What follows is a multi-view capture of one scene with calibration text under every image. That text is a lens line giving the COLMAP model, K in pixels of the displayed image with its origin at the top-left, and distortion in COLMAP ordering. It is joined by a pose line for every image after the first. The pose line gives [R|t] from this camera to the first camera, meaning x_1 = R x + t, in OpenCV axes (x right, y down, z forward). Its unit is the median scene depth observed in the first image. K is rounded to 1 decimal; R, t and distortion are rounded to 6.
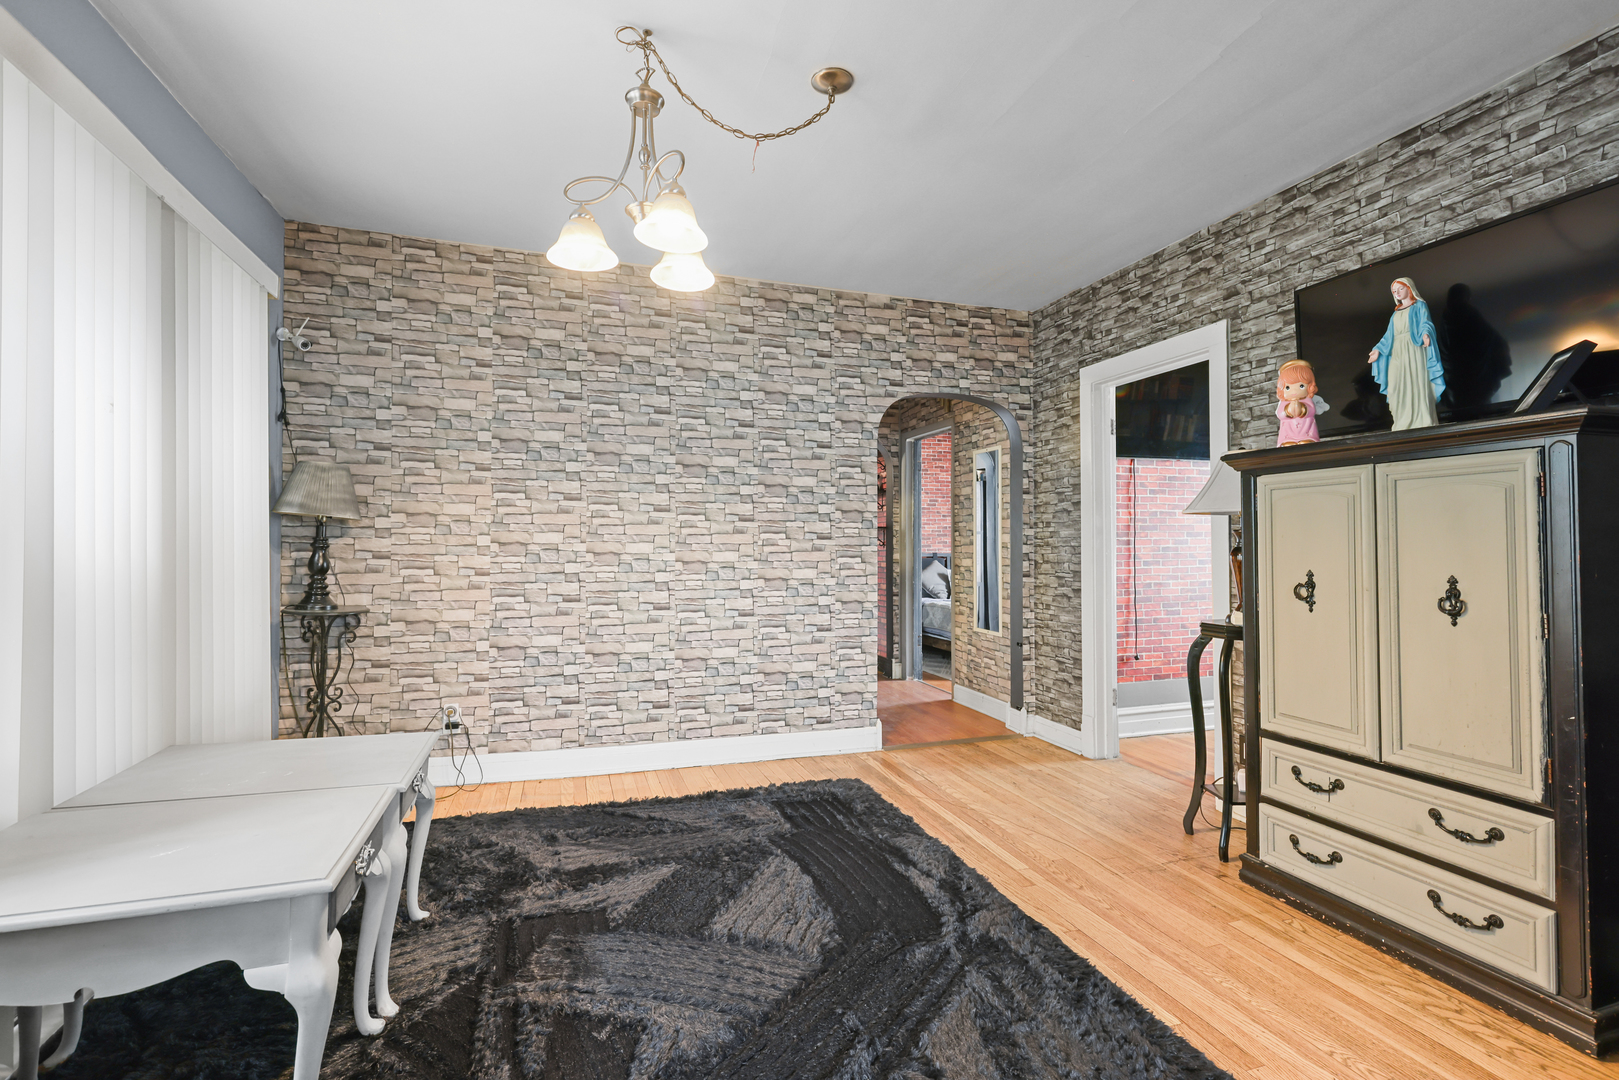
lens RADIAL K [[734.7, 0, 809.5], [0, 734.7, 533.8], [0, 0, 1]] dist [0.001621, 0.000550]
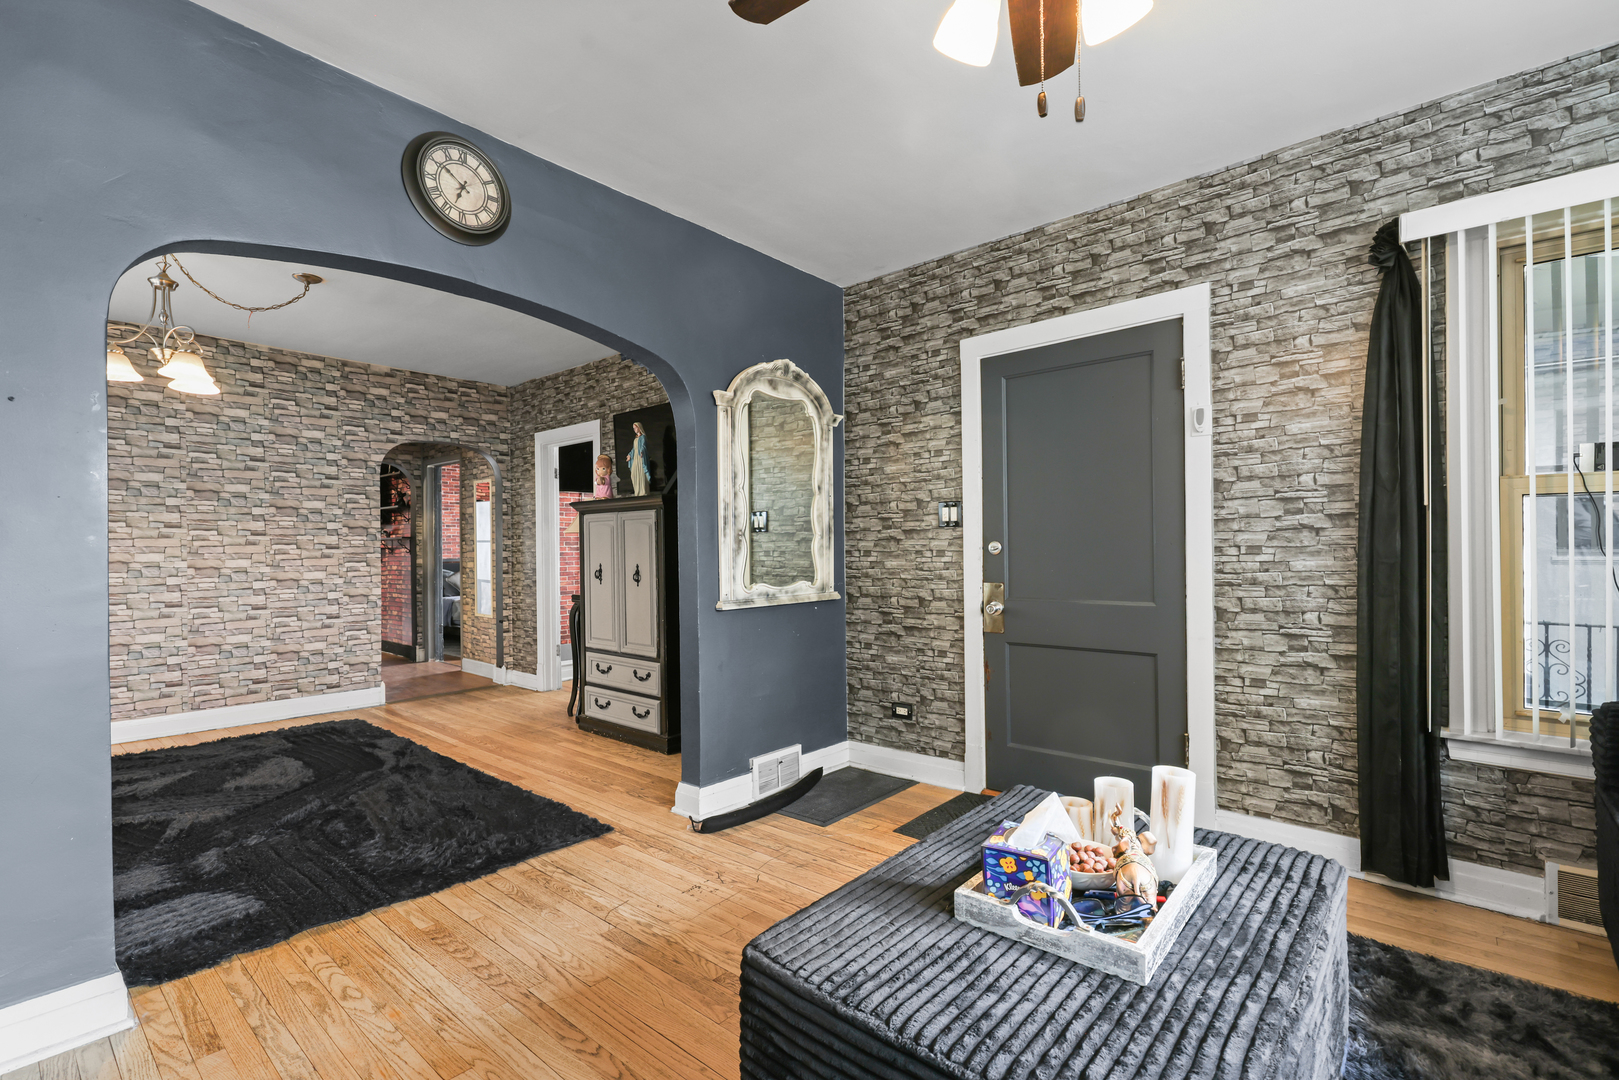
lens RADIAL K [[734.7, 0, 805.3], [0, 734.7, 547.8], [0, 0, 1]] dist [0.001621, 0.000550]
pose [[0.864830, -0.008214, 0.501997, 0.092019], [0.001803, 0.999911, 0.013256, -0.010274], [-0.502061, -0.010559, 0.864768, -0.570672]]
